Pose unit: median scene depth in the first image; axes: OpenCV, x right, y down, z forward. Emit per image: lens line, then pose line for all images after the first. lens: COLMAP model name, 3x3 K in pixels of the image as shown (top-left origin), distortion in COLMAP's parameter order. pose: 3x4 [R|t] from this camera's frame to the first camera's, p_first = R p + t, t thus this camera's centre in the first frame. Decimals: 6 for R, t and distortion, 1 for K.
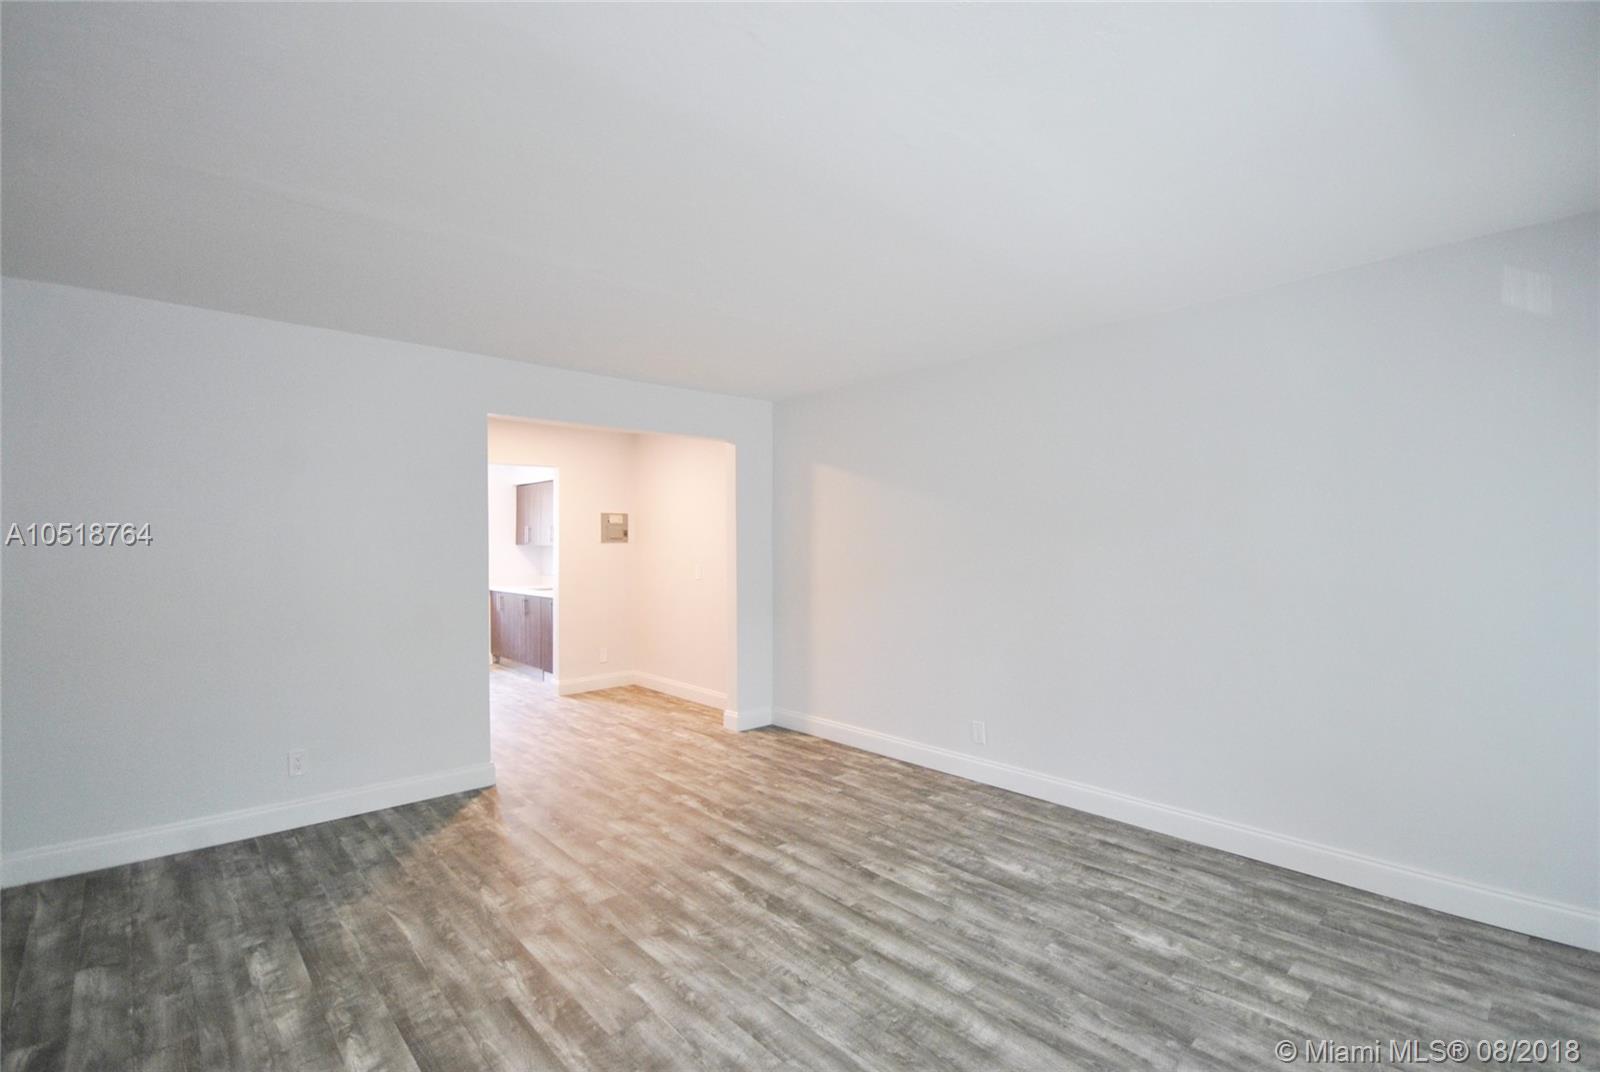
lens RADIAL K [[722.2, 0, 825.5], [0, 722.2, 527.8], [0, 0, 1]] dist [0.008456, -0.010704]
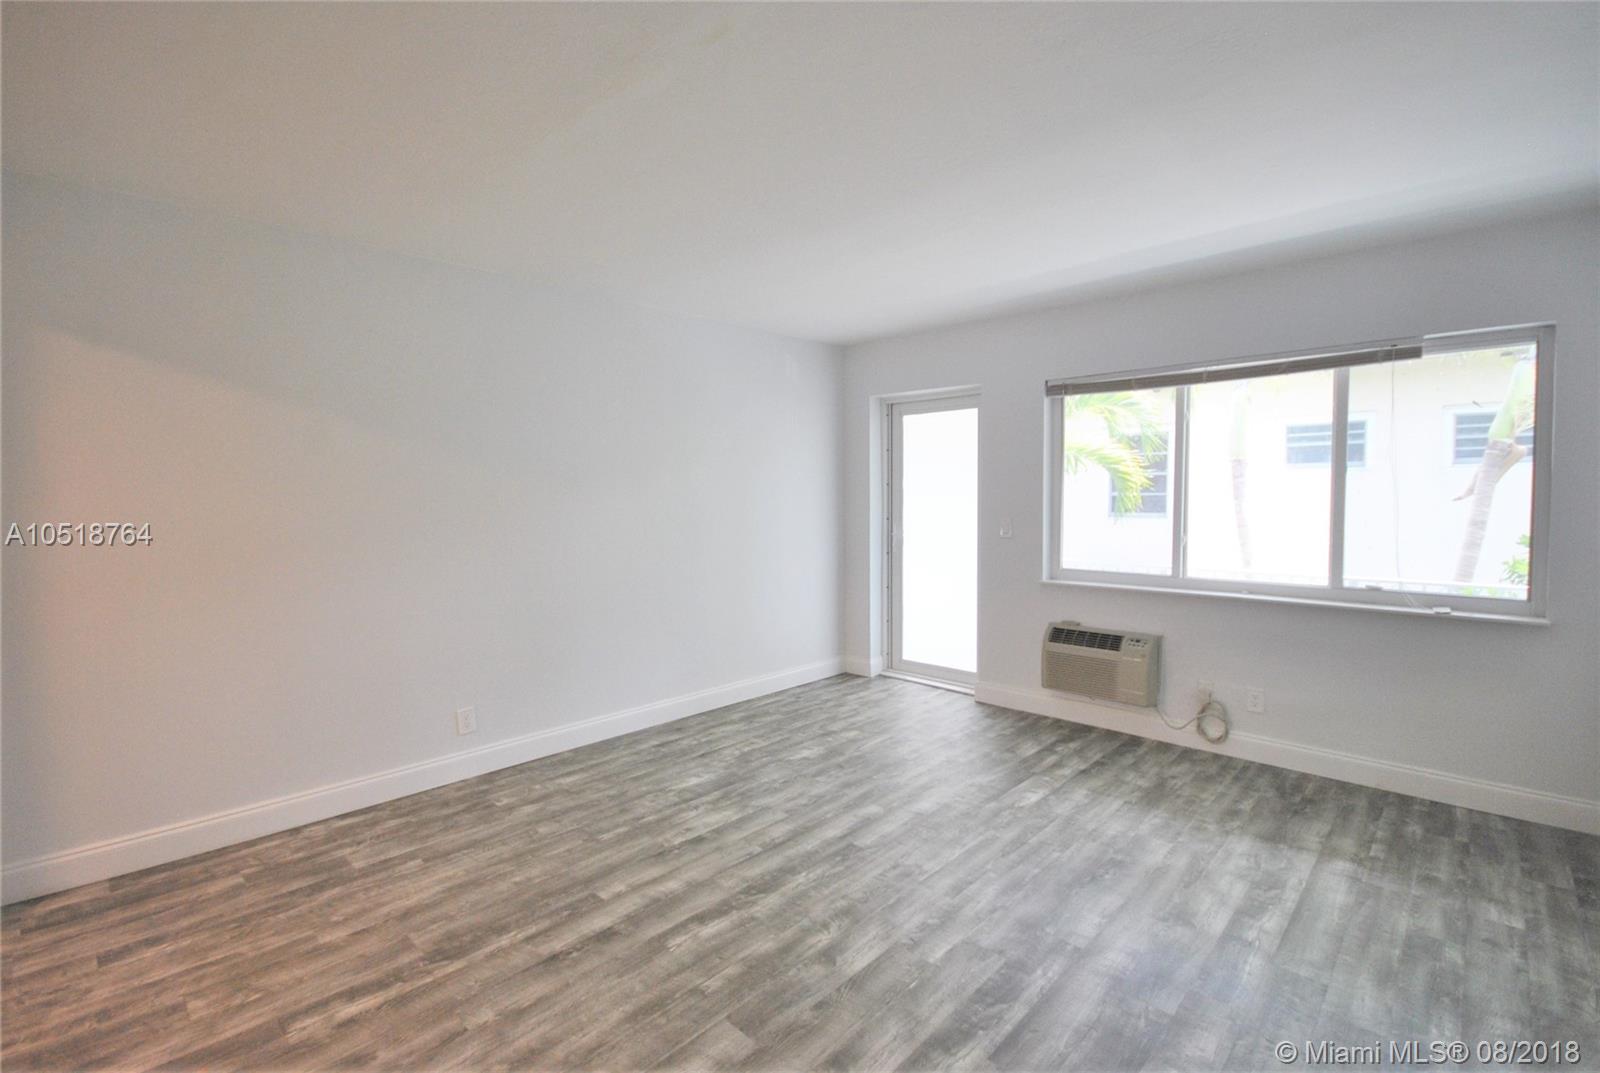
lens RADIAL K [[708.5, 0, 803.8], [0, 708.5, 539.2], [0, 0, 1]] dist [0.007919, -0.009640]
pose [[-0.049280, -0.057050, 0.997154, -0.861429], [-0.018204, 0.998253, 0.056213, 0.027150], [-0.998619, -0.015382, -0.050233, 0.915259]]
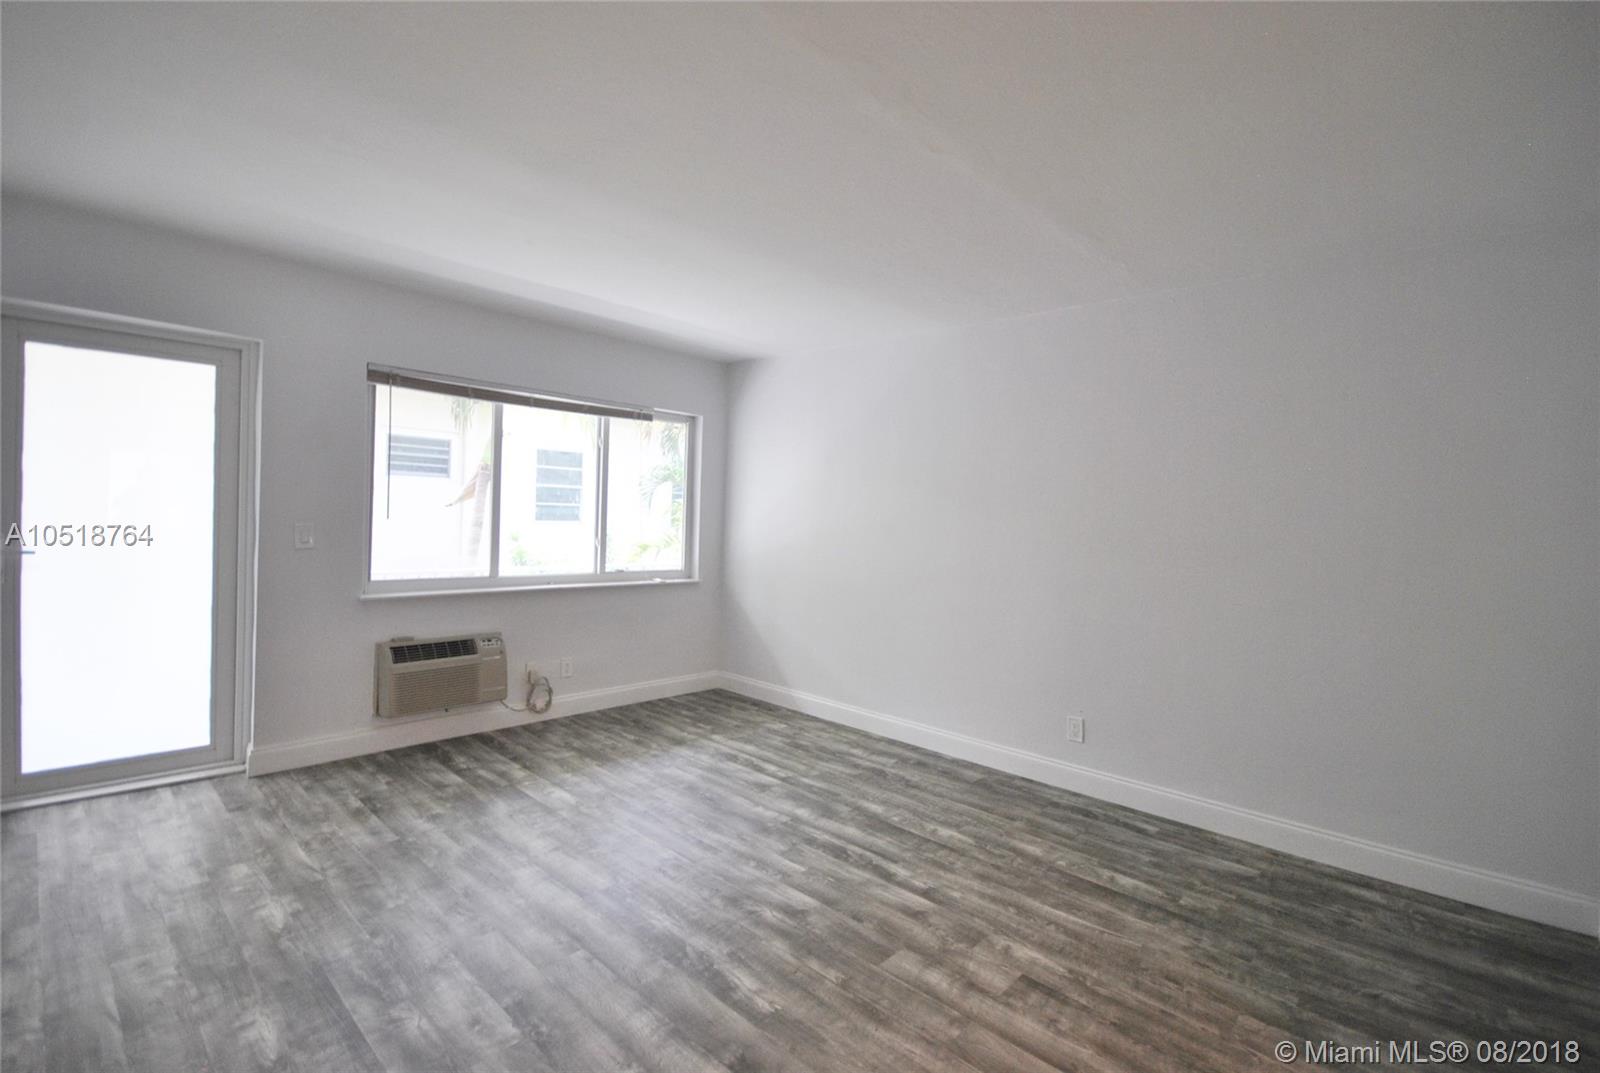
lens RADIAL K [[722.2, 0, 825.5], [0, 722.2, 528.3], [0, 0, 1]] dist [0.008456, -0.010704]
pose [[-0.997305, -0.032438, -0.065804, -0.154153], [-0.032078, 0.999464, -0.006522, 0.049124], [0.065981, -0.004393, -0.997811, 1.664250]]
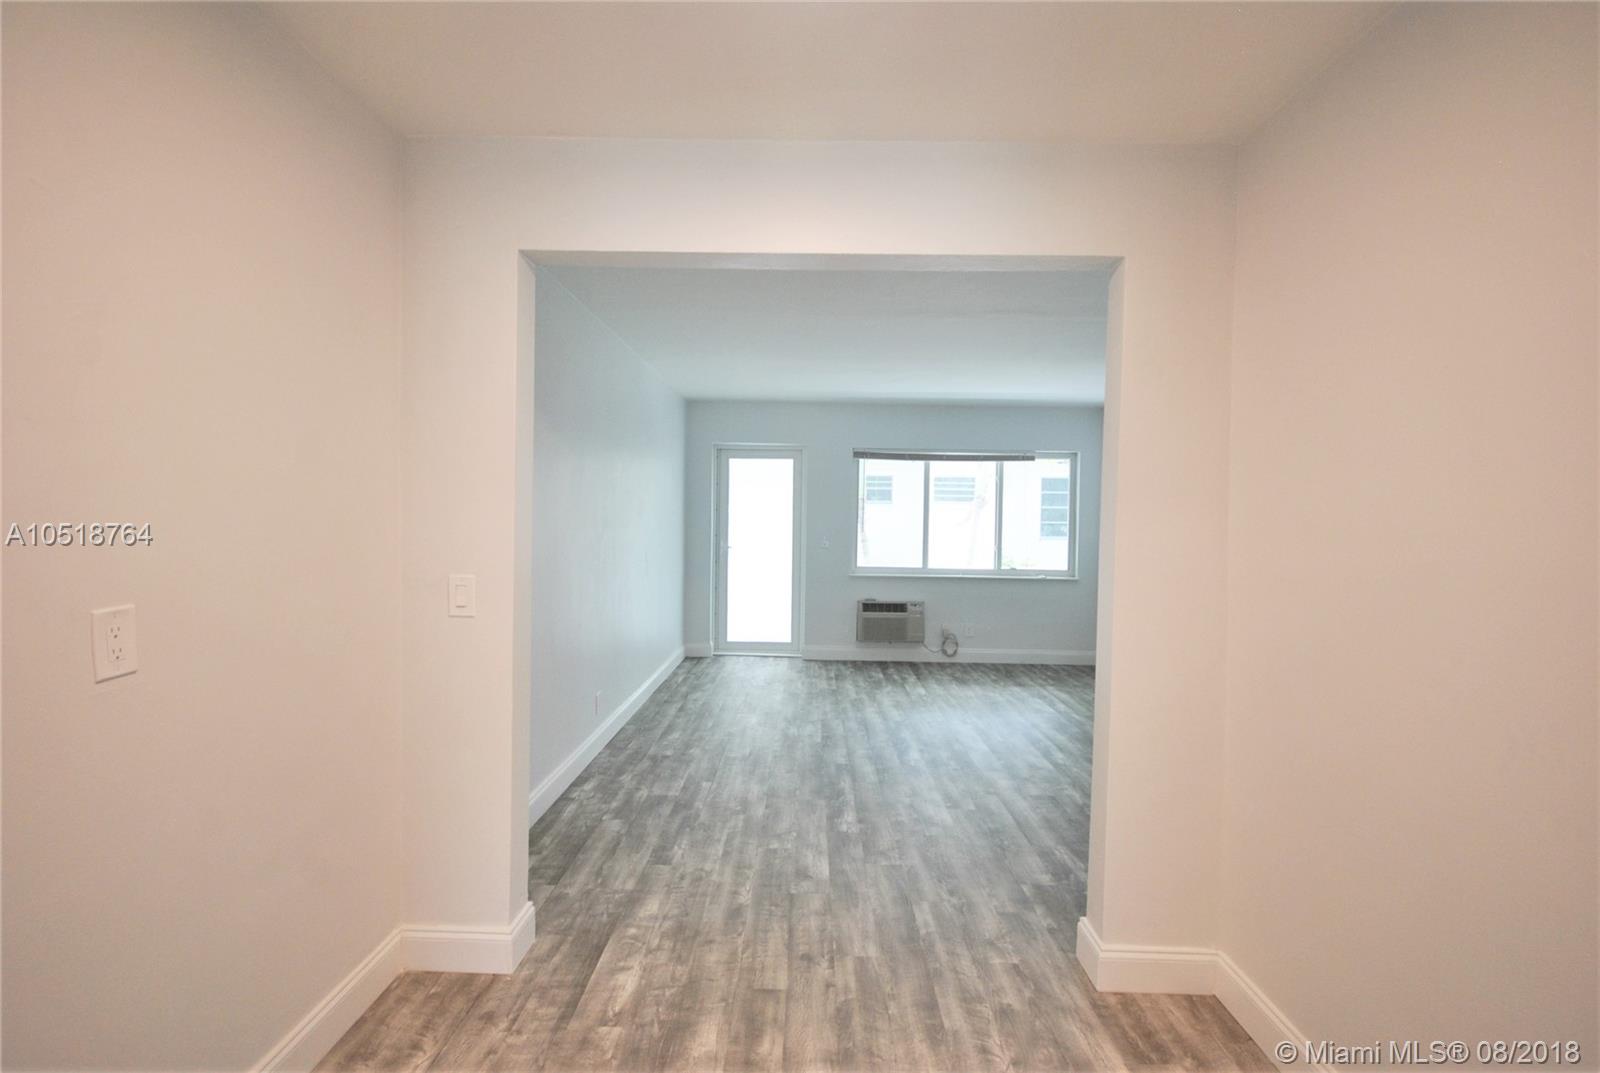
lens RADIAL K [[707.4, 0, 793.4], [0, 707.4, 540.6], [0, 0, 1]] dist [0.007025, -0.009404]
pose [[-0.704132, -0.030646, 0.709408, -0.925446], [-0.032170, 0.999419, 0.011244, 0.056769], [-0.709340, -0.014904, -0.704709, 2.099131]]
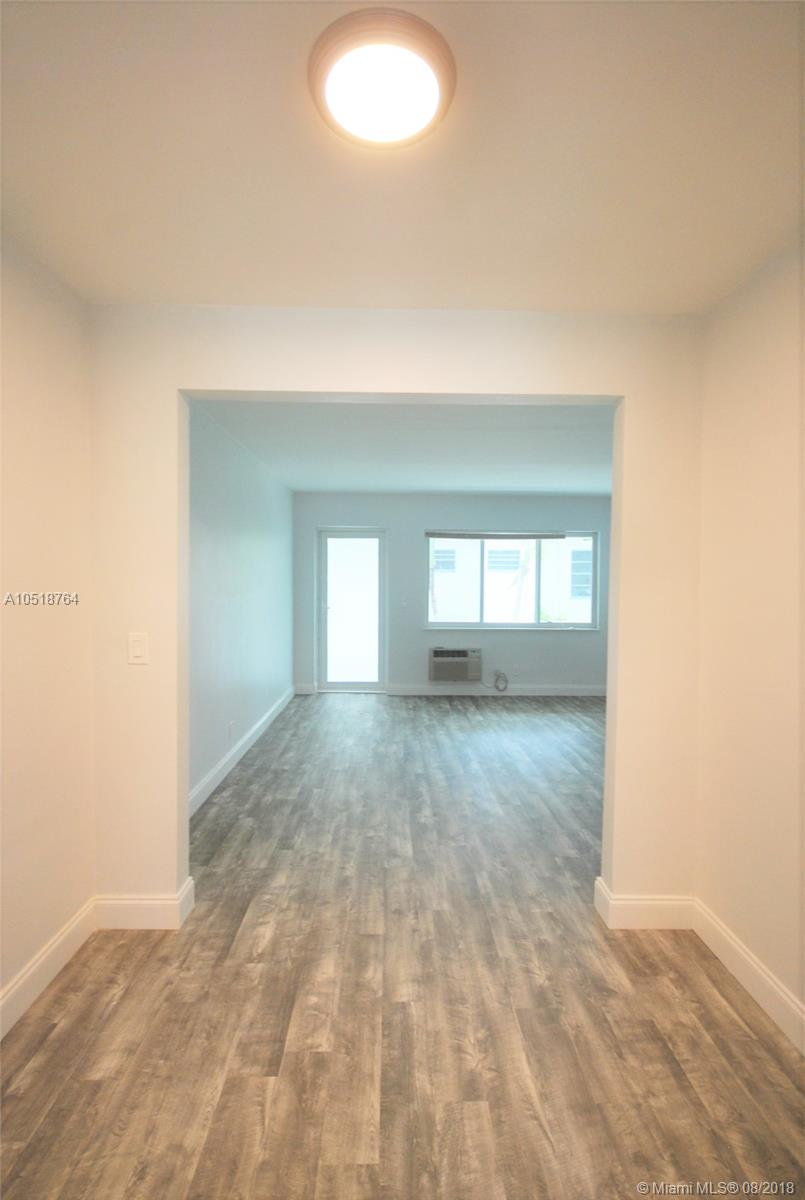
lens RADIAL K [[568.1, 0, 394.9], [0, 568.1, 601.4], [0, 0, 1]] dist [-0.001945, -0.000531]
pose [[-0.727661, -0.024333, 0.685506, -0.961151], [-0.022898, 0.999675, 0.011178, 0.051066], [-0.685555, -0.007563, -0.727982, 2.152646]]
